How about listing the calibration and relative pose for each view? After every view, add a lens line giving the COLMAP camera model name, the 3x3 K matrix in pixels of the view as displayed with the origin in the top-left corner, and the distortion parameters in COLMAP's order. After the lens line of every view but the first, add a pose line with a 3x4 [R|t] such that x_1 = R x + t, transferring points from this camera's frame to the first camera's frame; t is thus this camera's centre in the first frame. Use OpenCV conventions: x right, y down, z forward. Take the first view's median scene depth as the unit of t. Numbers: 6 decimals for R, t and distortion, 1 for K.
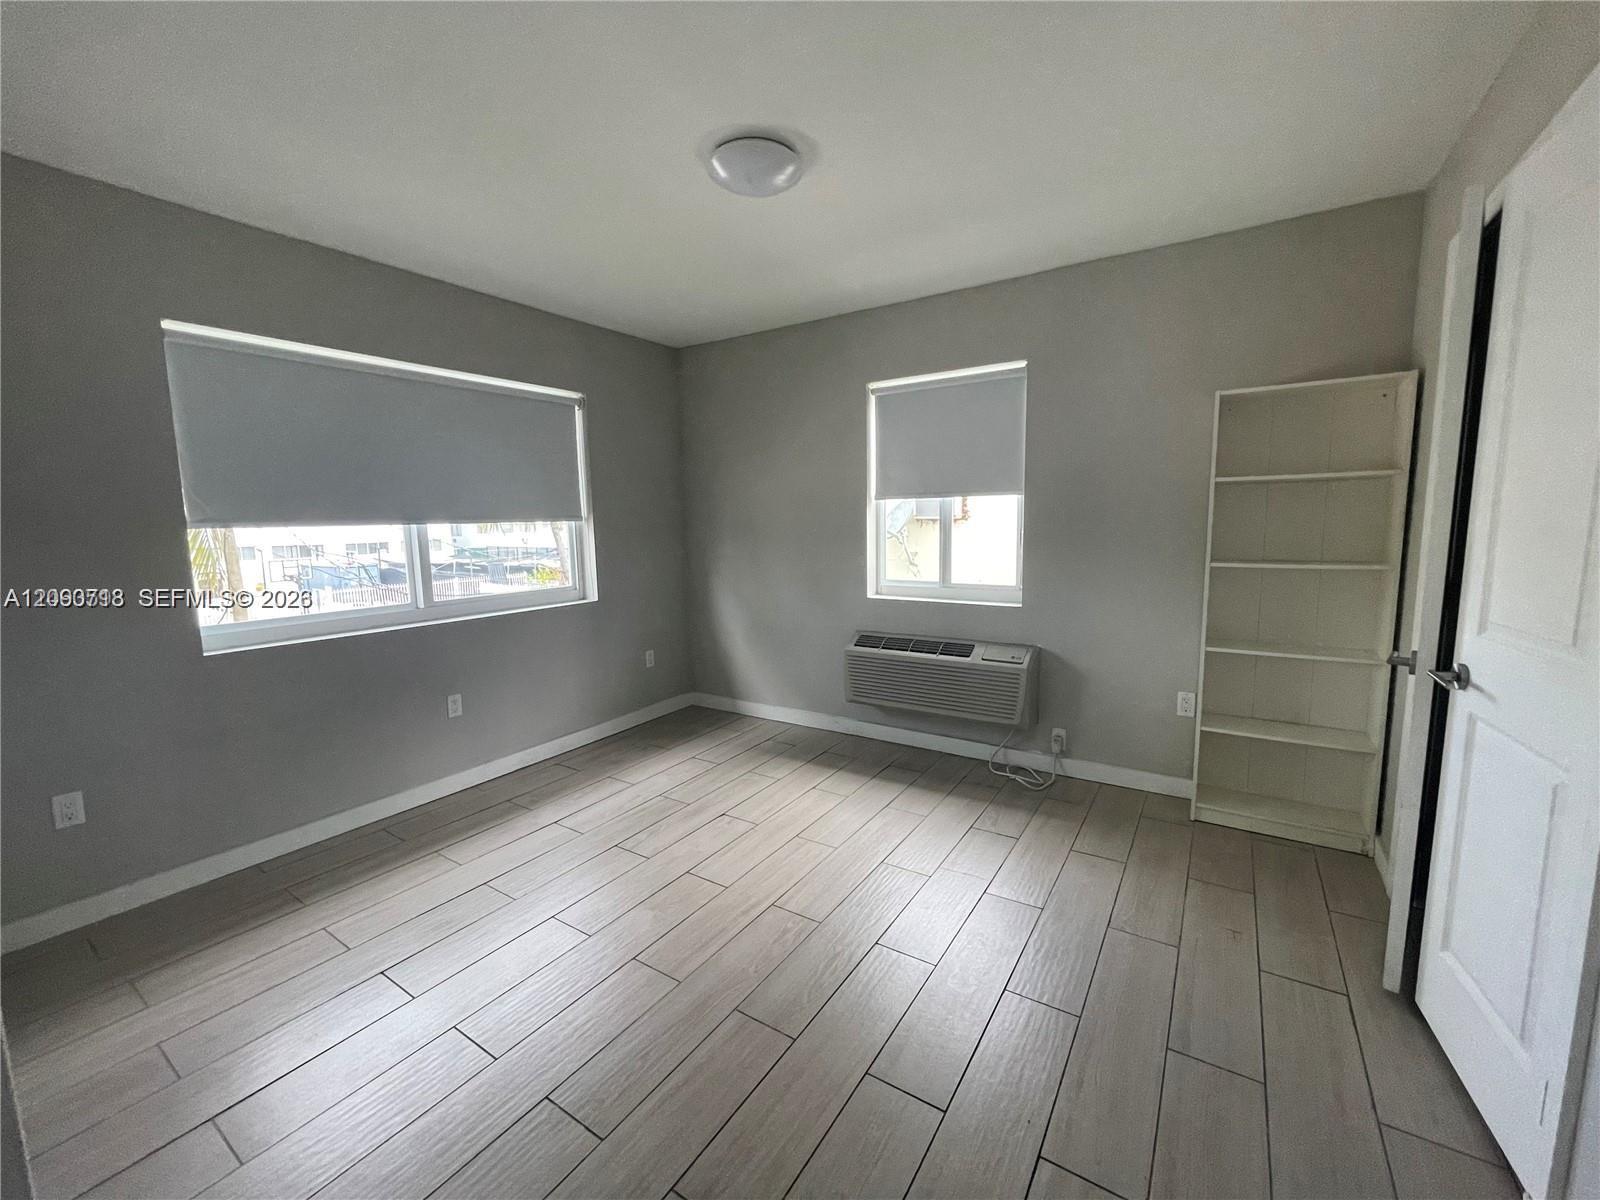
lens RADIAL K [[646.7, 0, 790.2], [0, 646.7, 590.0], [0, 0, 1]] dist [-0.000752, -0.000183]
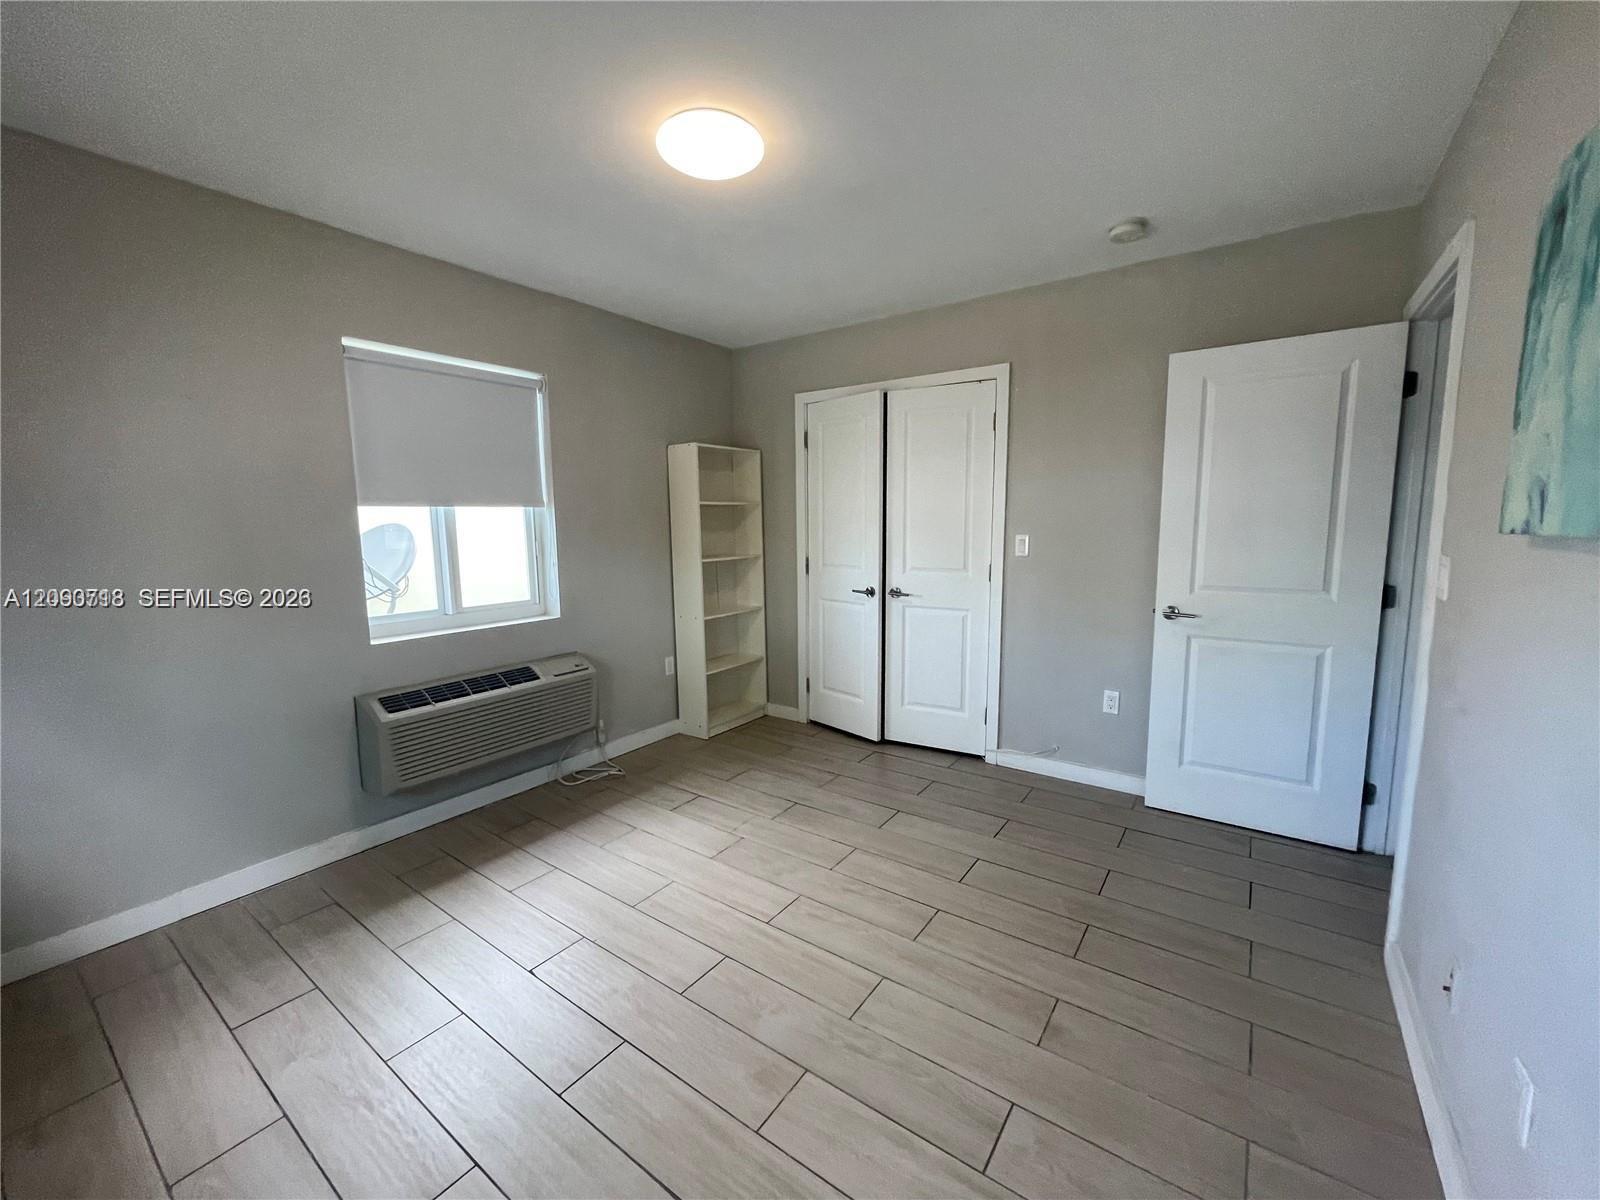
lens RADIAL K [[646.7, 0, 791.6], [0, 646.7, 606.1], [0, 0, 1]] dist [-0.000752, -0.000183]
pose [[0.048752, -0.114045, 0.992279, -0.605882], [0.125572, 0.986277, 0.107186, -0.052441], [-0.990886, 0.119377, 0.062404, 0.553232]]
